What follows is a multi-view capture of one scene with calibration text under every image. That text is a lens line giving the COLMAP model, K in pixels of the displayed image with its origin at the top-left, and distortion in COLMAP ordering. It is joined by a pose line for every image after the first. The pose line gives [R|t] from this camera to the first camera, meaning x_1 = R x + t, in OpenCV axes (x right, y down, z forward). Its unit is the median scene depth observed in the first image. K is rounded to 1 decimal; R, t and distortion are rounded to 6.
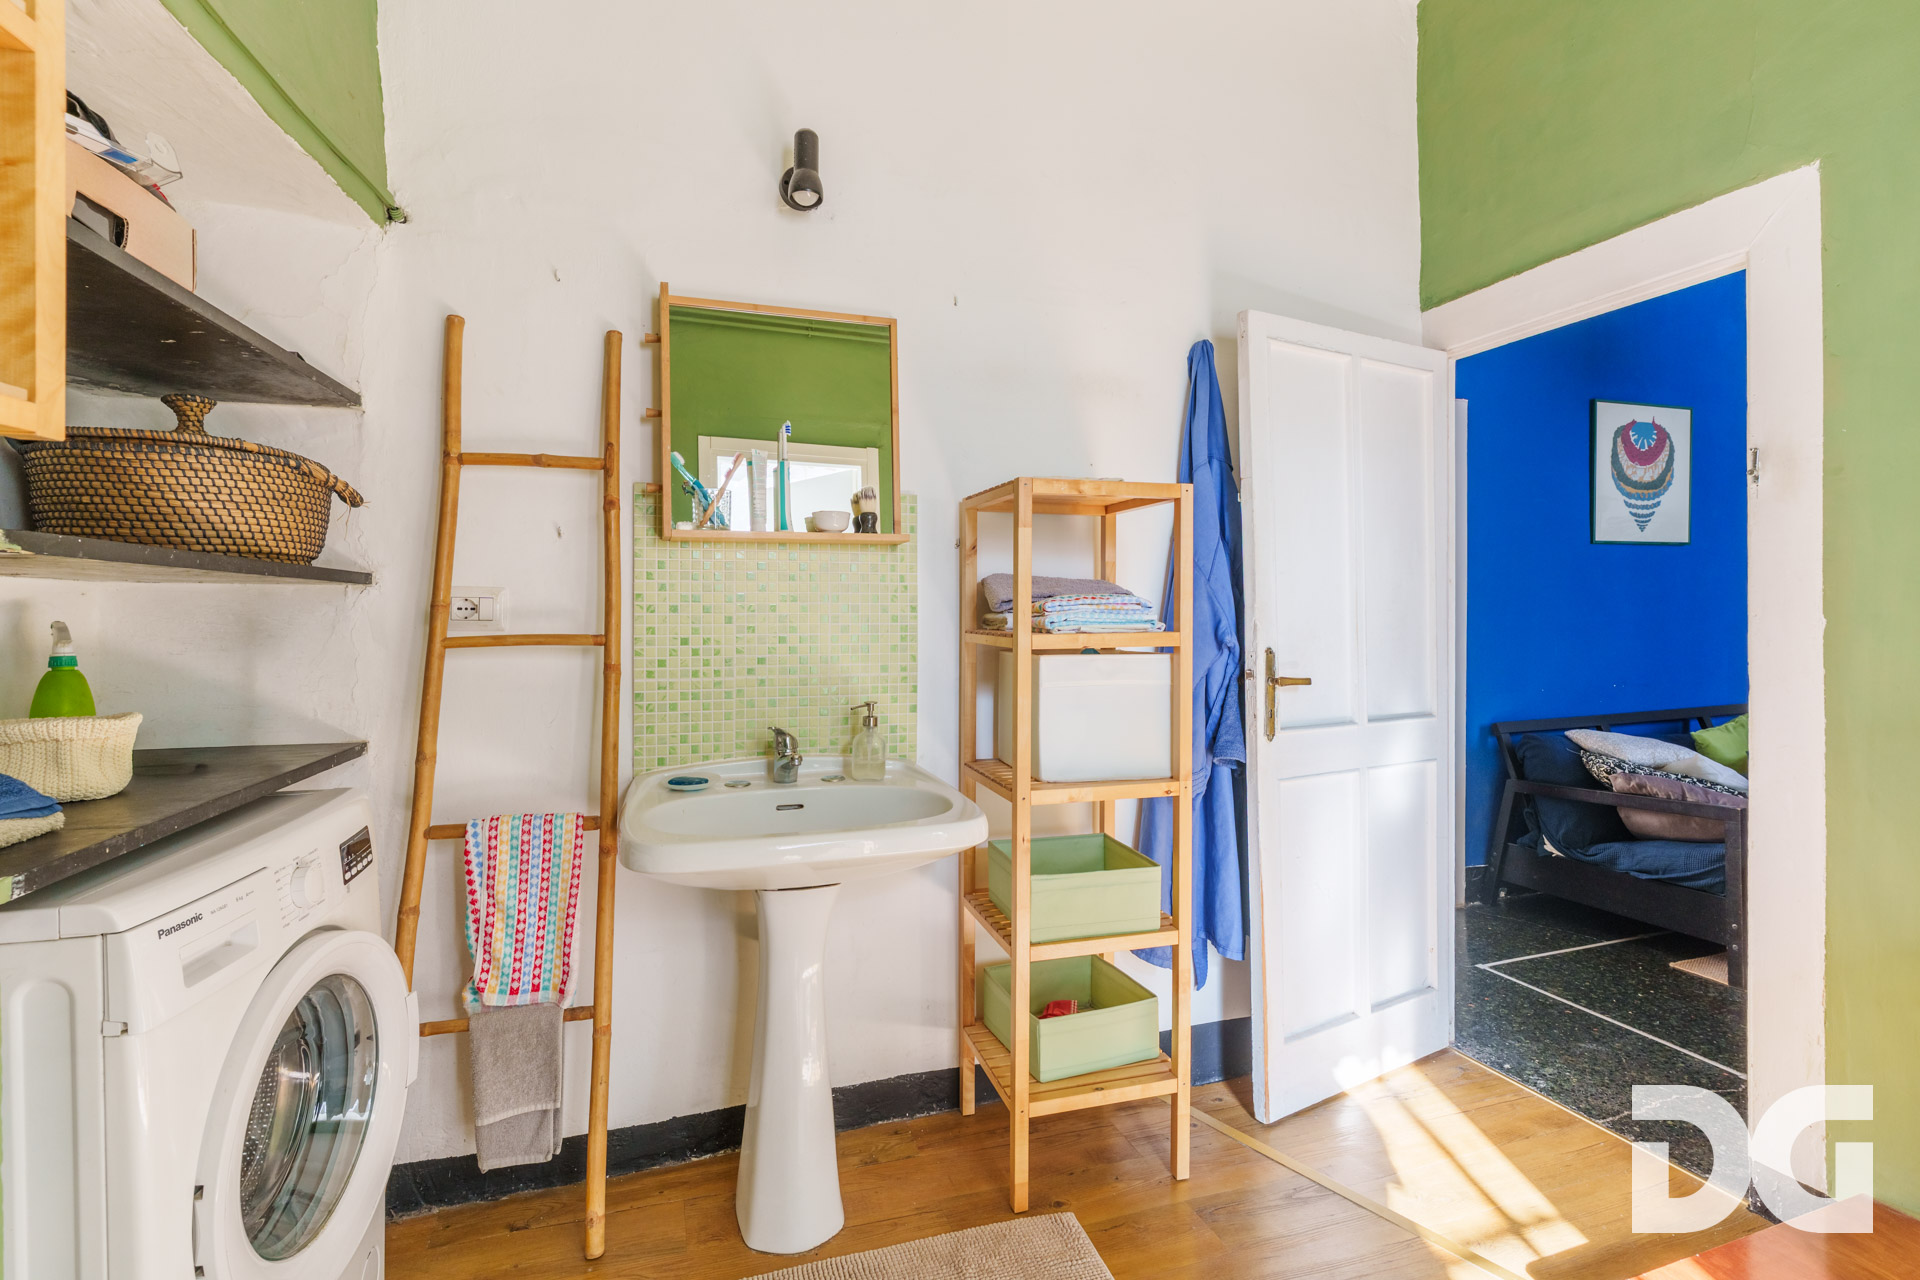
lens RADIAL K [[949.3, 0, 941.8], [0, 949.3, 599.5], [0, 0, 1]] dist [0.002454, 0.000096]
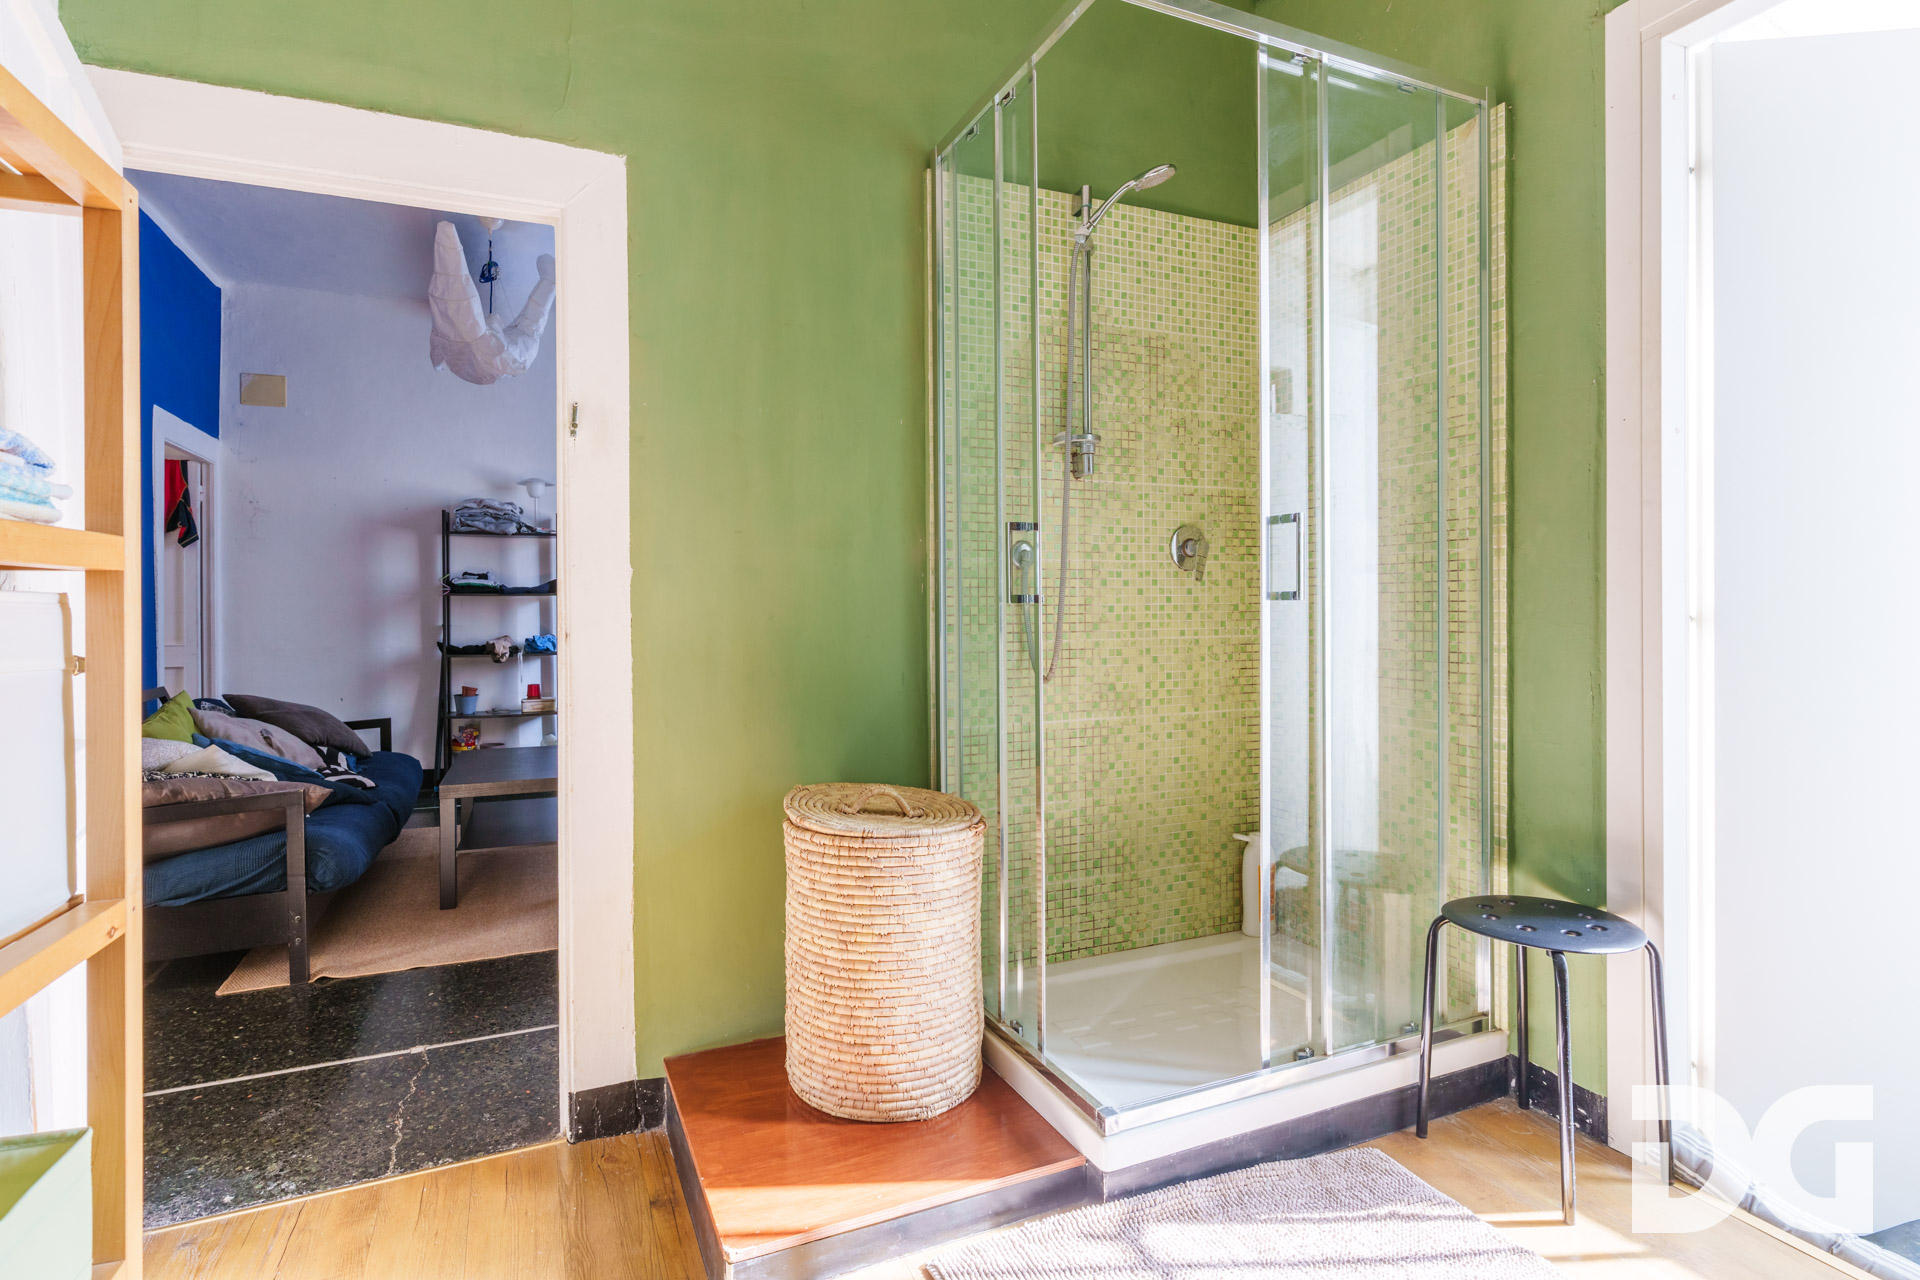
lens RADIAL K [[949.3, 0, 890.0], [0, 949.3, 618.2], [0, 0, 1]] dist [0.002454, 0.000096]
pose [[-0.081300, -0.002314, 0.996687, -0.153071], [-0.002425, 0.999995, 0.002124, 0.054646], [-0.996687, -0.002245, -0.081305, 0.567020]]
